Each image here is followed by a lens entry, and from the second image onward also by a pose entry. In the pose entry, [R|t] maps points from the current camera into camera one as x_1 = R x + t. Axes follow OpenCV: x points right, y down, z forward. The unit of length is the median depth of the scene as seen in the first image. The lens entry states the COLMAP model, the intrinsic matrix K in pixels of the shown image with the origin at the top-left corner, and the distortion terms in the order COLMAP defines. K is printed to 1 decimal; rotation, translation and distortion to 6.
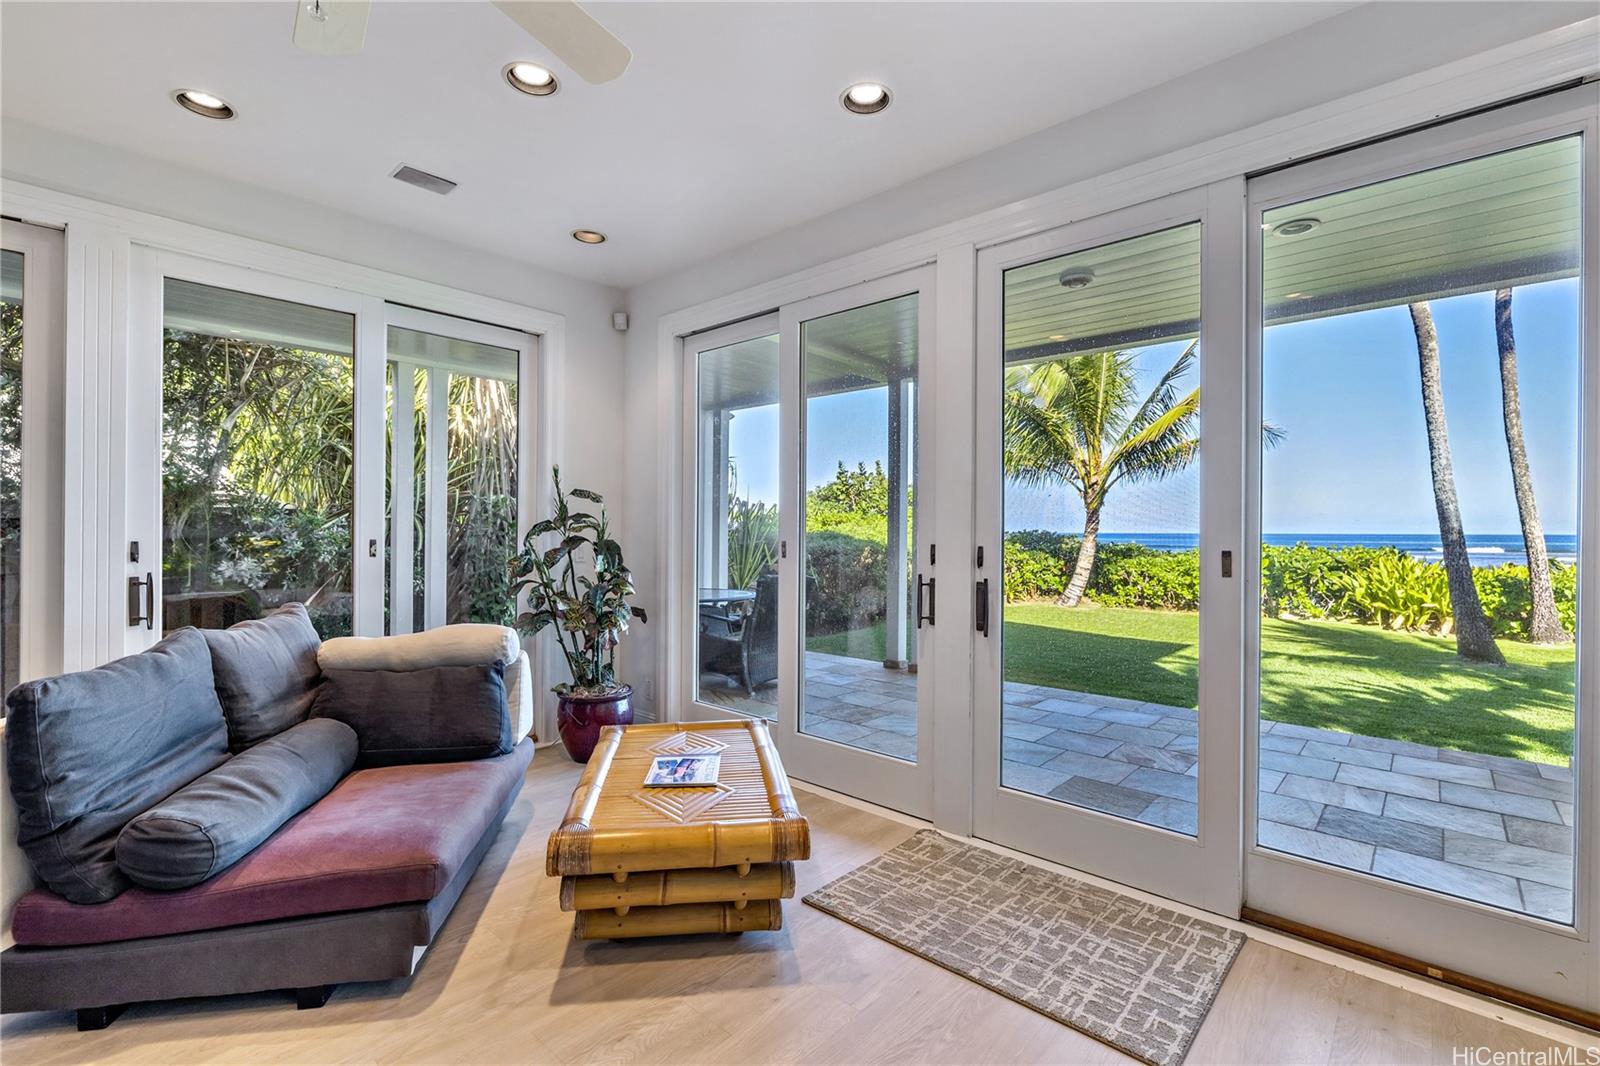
lens RADIAL K [[720.6, 0, 800.0], [0, 720.6, 533.0], [0, 0, 1]] dist [-0.002303, -0.000067]
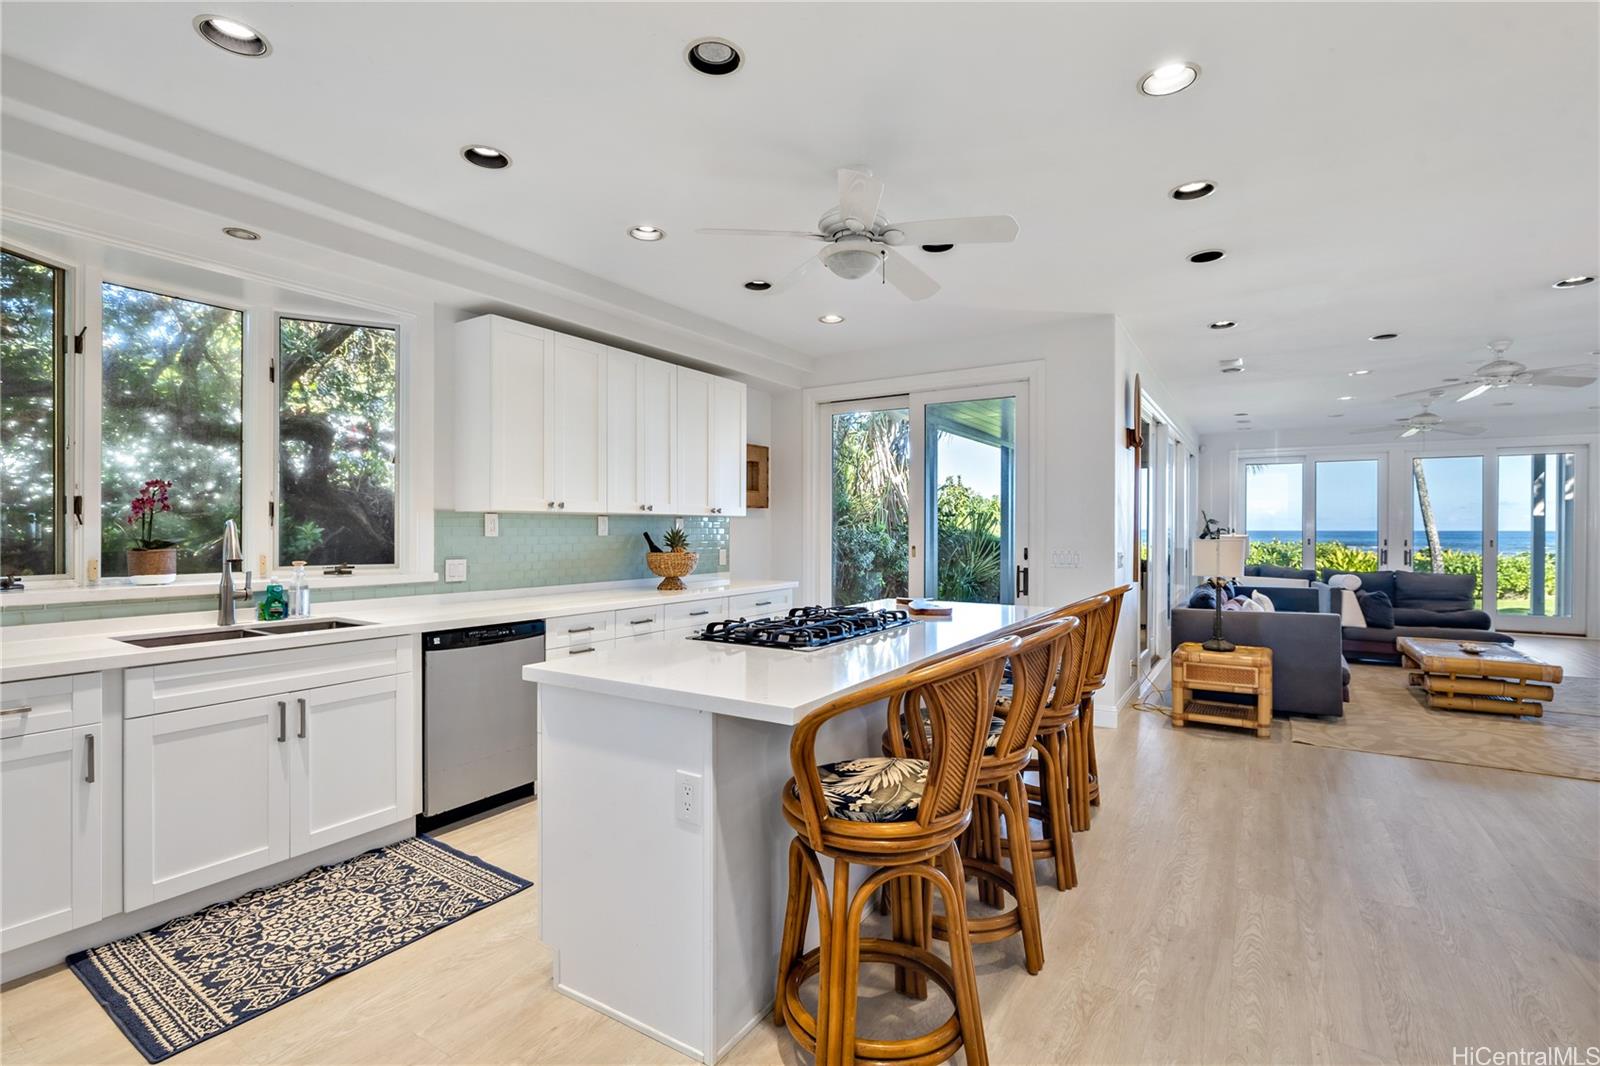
lens RADIAL K [[730.8, 0, 800.0], [0, 730.8, 533.0], [0, 0, 1]] dist [-0.002439, -0.000406]
pose [[0.987166, -0.003598, 0.159654, -1.376009], [0.003217, 0.999991, 0.002645, -0.015705], [-0.159662, -0.002097, 0.987169, -0.828788]]
